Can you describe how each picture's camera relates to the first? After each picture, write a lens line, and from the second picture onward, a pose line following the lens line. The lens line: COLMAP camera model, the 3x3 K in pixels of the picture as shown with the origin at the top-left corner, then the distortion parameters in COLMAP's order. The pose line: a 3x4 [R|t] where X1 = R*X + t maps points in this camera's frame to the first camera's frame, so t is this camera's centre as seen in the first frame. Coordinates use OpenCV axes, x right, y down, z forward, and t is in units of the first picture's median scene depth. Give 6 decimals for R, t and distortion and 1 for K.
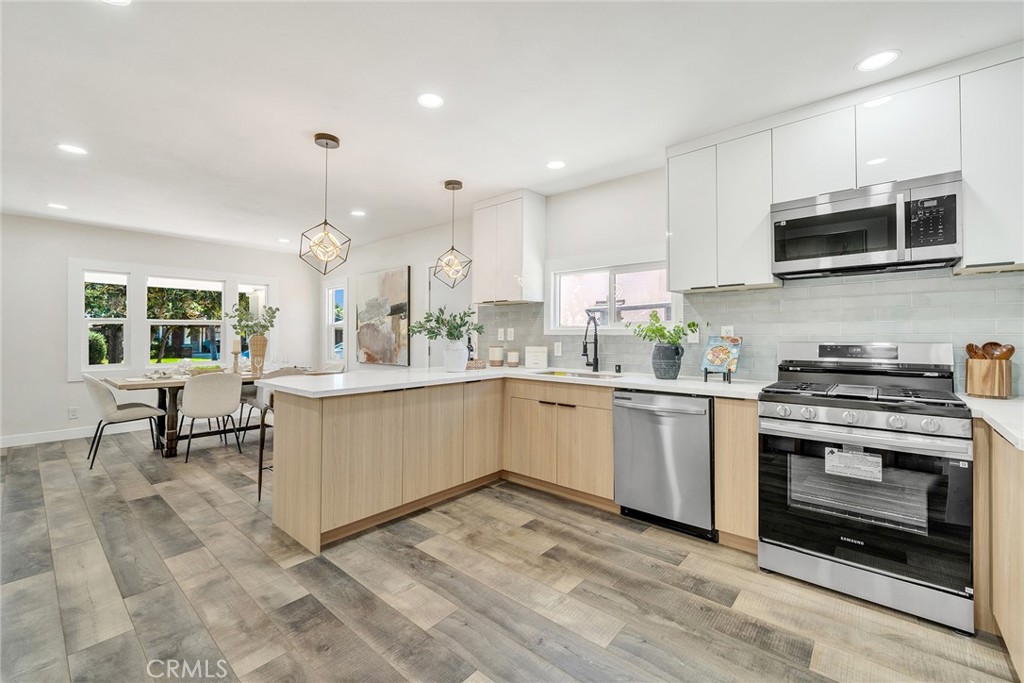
lens RADIAL K [[428.1, 0, 504.5], [0, 428.1, 332.8], [0, 0, 1]] dist [-0.001141, -0.000093]
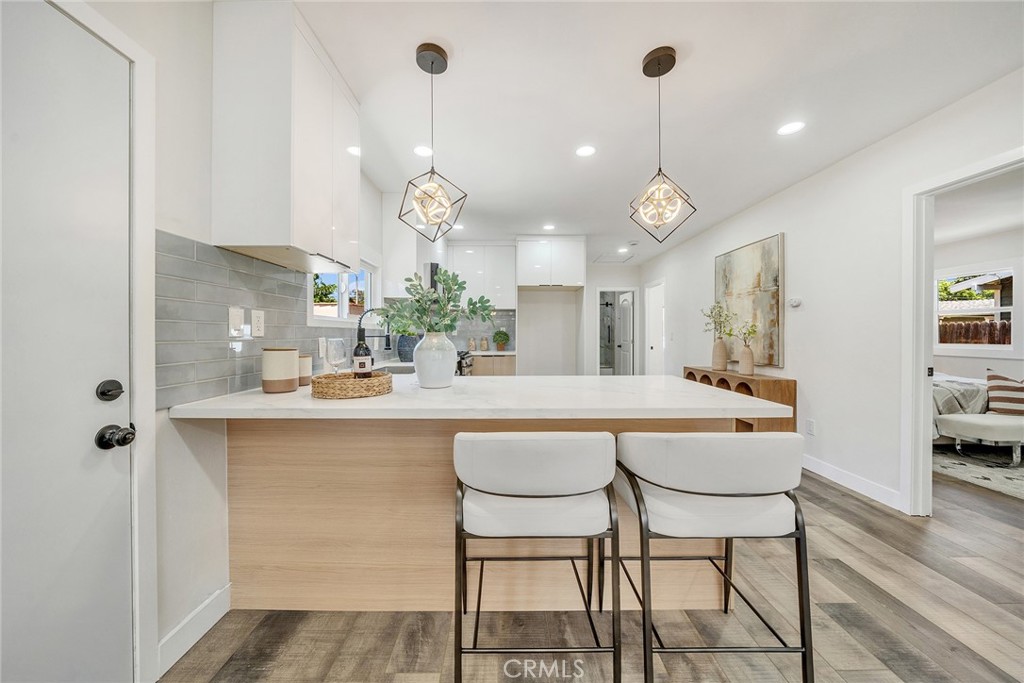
lens RADIAL K [[378.1, 0, 518.2], [0, 378.1, 334.1], [0, 0, 1]] dist [-0.000231, 0.000032]
pose [[-0.691442, -0.002117, 0.722428, -0.710713], [-0.003646, 0.999993, -0.000559, 0.023503], [-0.722422, -0.003021, -0.691445, 1.599918]]
